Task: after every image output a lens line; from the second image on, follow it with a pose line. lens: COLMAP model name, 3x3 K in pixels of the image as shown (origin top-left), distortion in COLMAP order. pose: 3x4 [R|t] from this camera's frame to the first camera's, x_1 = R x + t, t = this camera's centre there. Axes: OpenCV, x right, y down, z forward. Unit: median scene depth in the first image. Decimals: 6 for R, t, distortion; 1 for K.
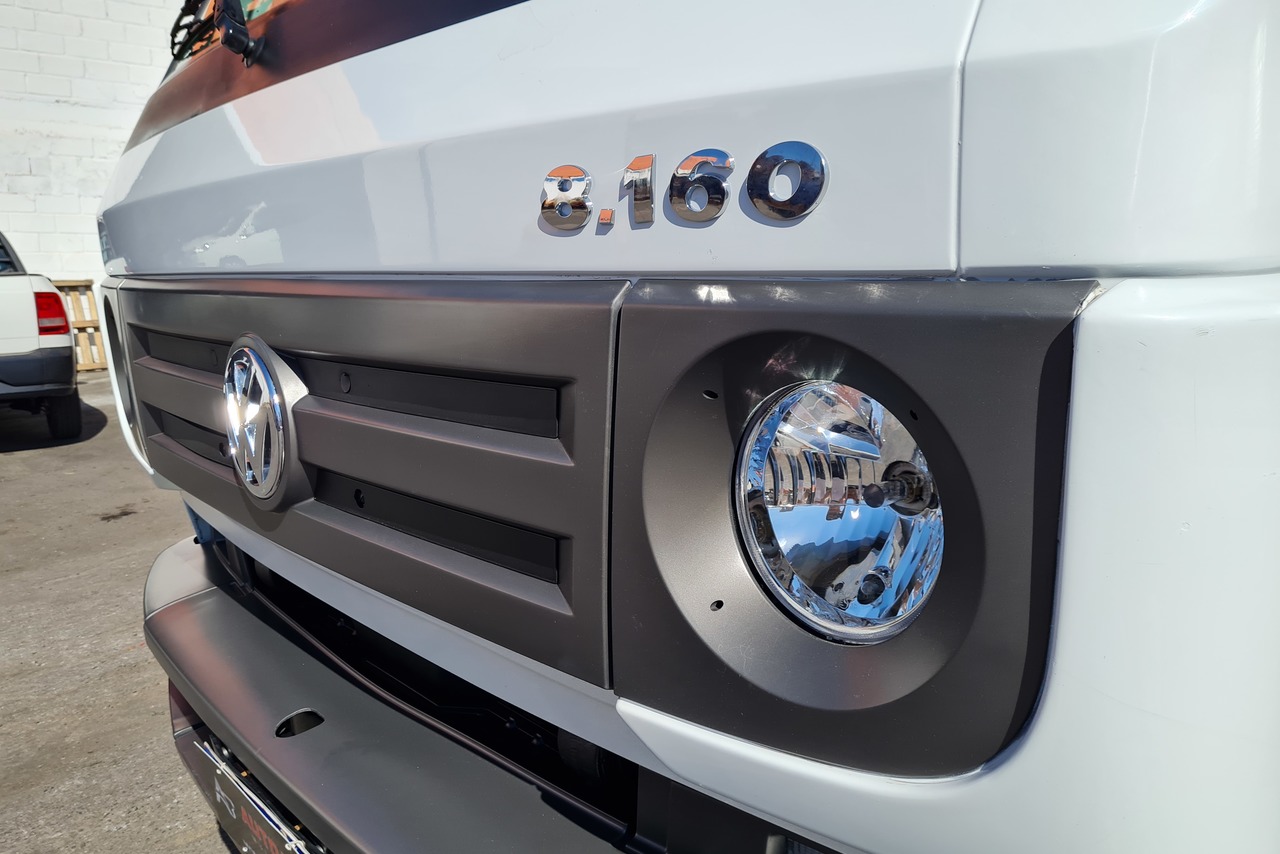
lens RADIAL K [[1019.0, 0, 640.0], [0, 1019.0, 427.0], [0, 0, 1]] dist [0.039510, -0.075566]
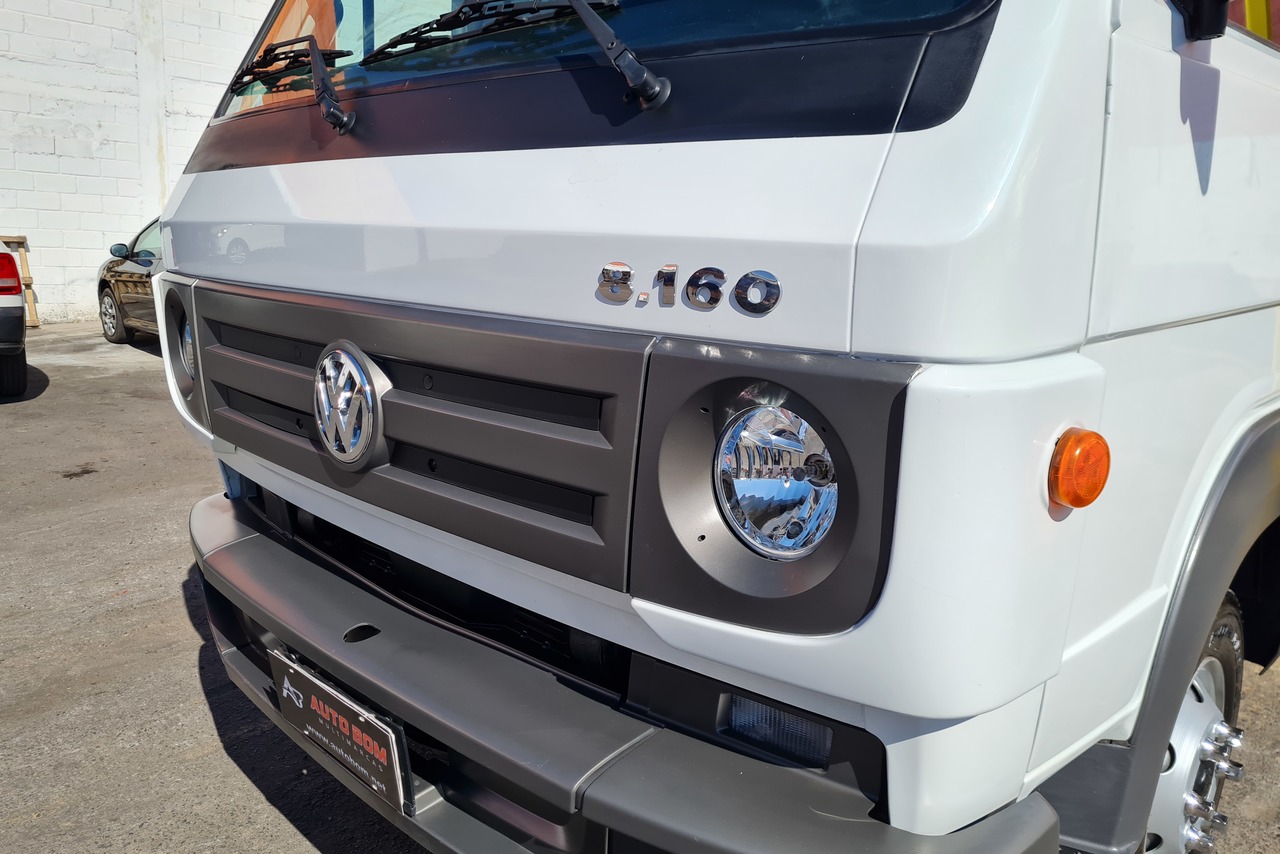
lens RADIAL K [[1019.0, 0, 640.0], [0, 1019.0, 427.0], [0, 0, 1]] dist [0.039510, -0.075566]
pose [[0.996241, 0.036804, 0.078419, -0.148636], [-0.038517, 0.999049, 0.020438, -0.030824], [-0.077592, -0.023382, 0.996711, -0.583150]]
